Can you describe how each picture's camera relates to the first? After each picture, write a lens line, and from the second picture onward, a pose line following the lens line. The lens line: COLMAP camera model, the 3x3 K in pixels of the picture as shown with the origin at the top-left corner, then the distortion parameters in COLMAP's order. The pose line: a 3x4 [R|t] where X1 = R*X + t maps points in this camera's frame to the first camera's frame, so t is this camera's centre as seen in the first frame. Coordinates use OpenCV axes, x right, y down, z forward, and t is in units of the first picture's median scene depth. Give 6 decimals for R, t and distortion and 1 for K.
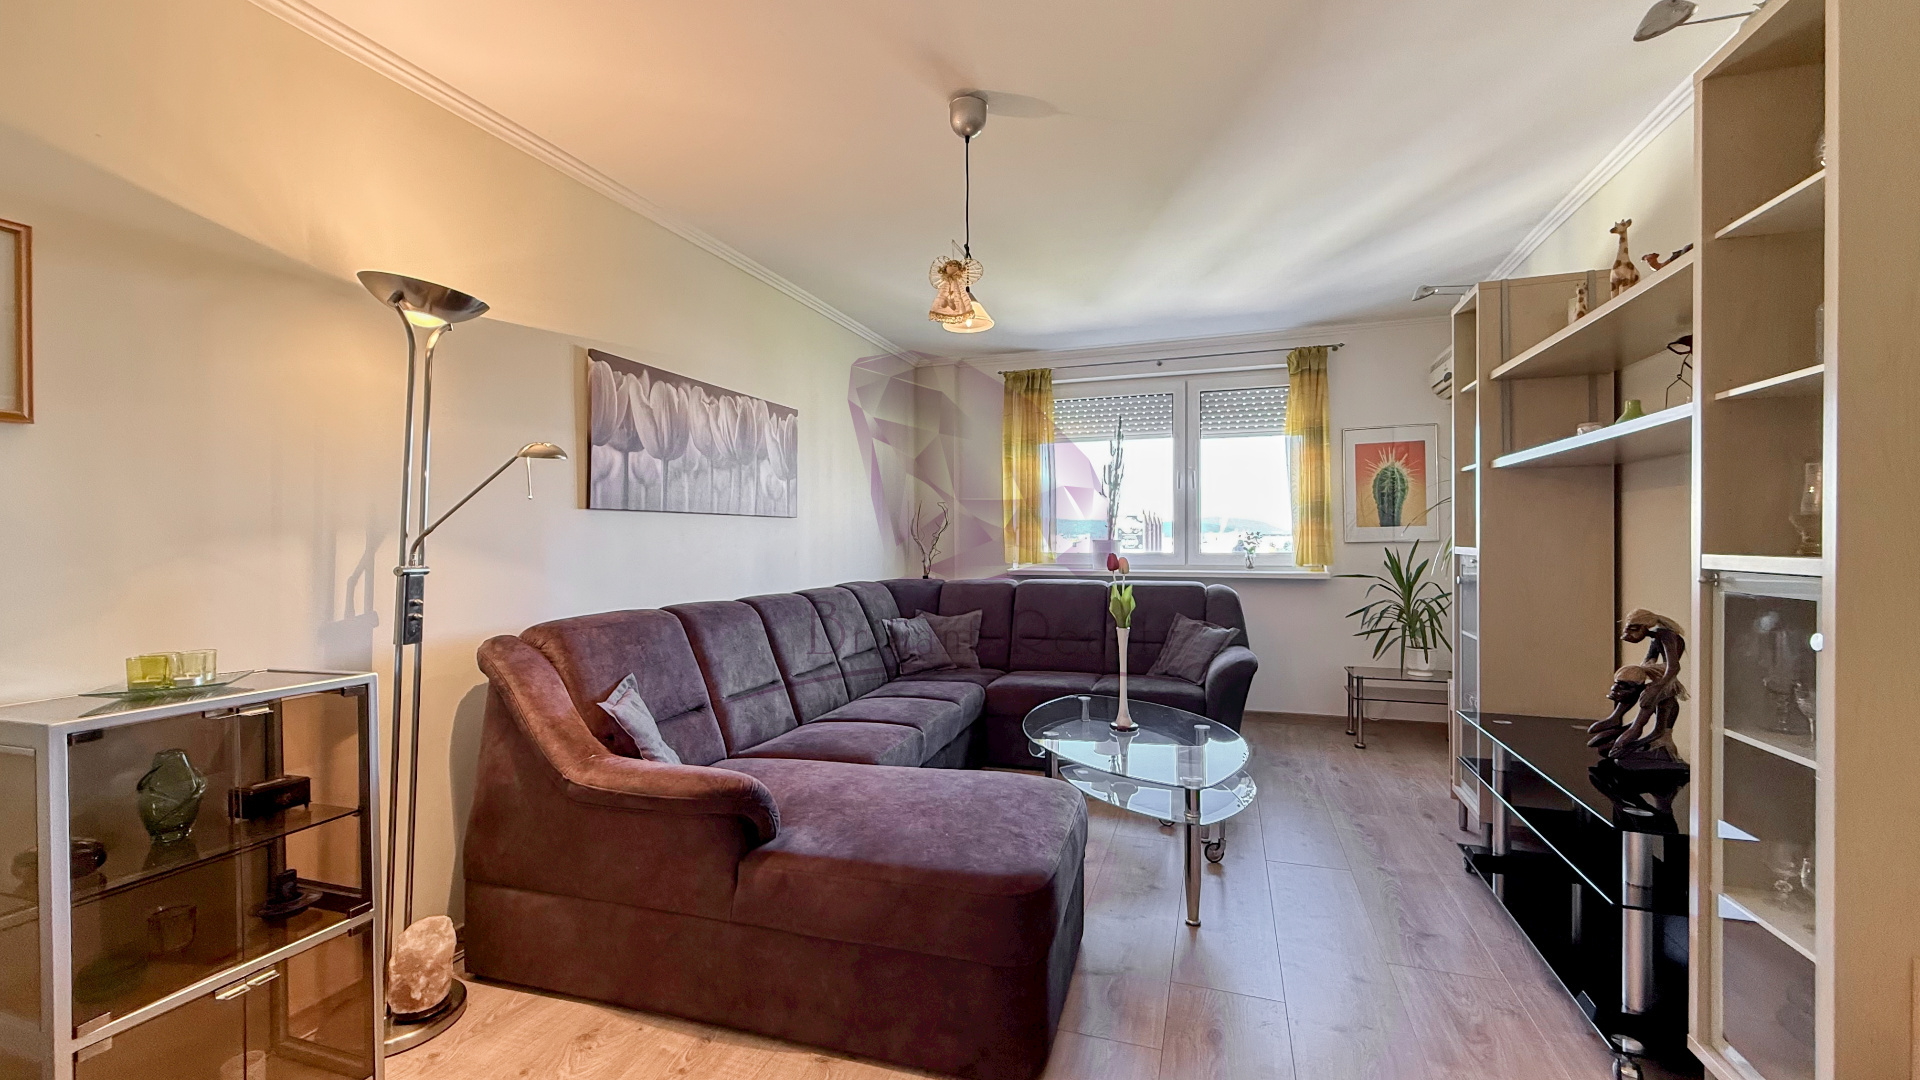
lens RADIAL K [[767.8, 0, 959.7], [0, 767.8, 562.1], [0, 0, 1]] dist [0.000695, -0.000370]
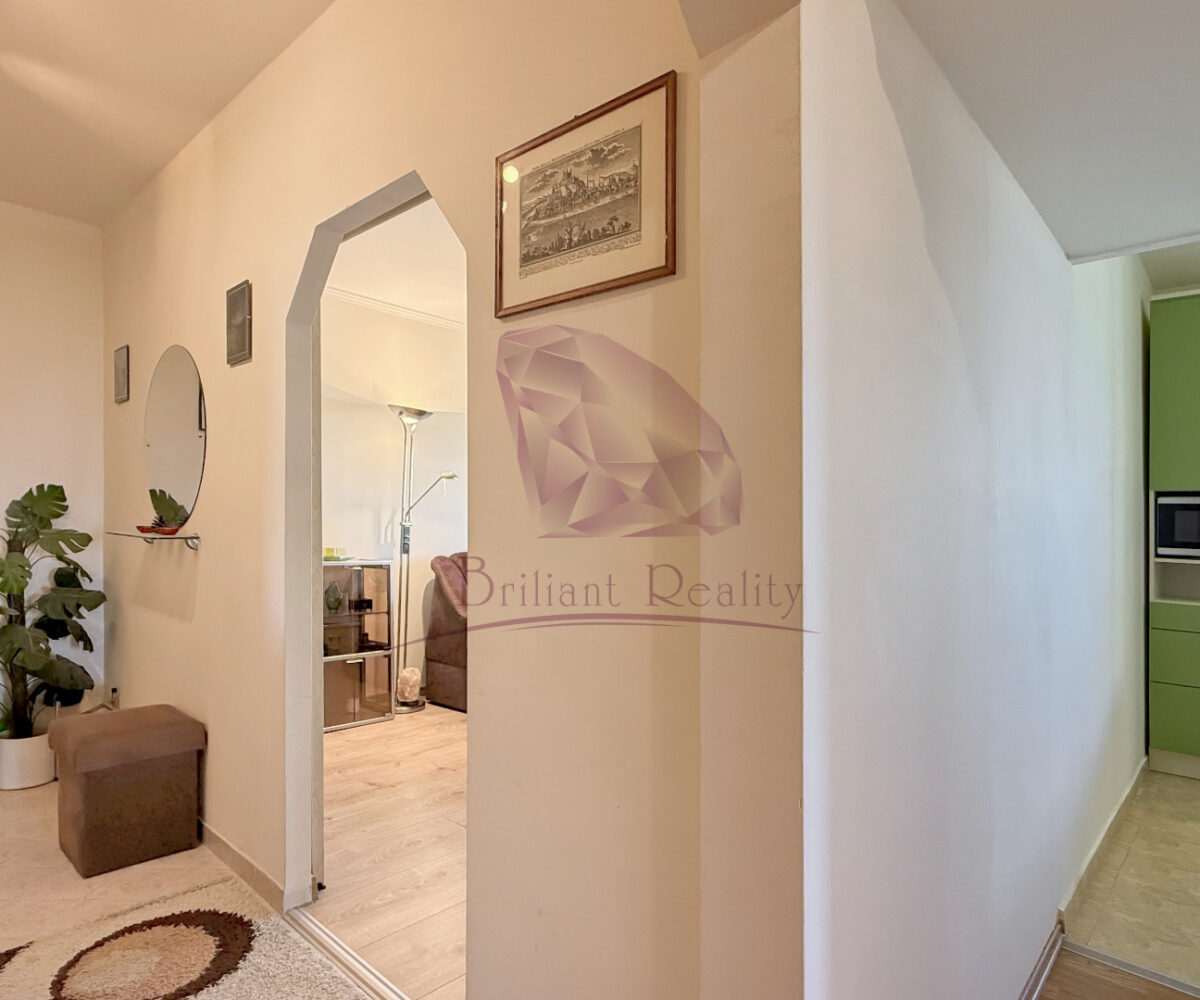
lens RADIAL K [[716.5, 0, 603.9], [0, 716.5, 557.7], [0, 0, 1]] dist [0.003410, 0.000019]
pose [[0.927076, -0.009590, -0.374752, 0.507098], [0.004888, 0.999897, -0.013497, 0.106941], [0.374843, 0.010682, 0.927027, -0.612830]]
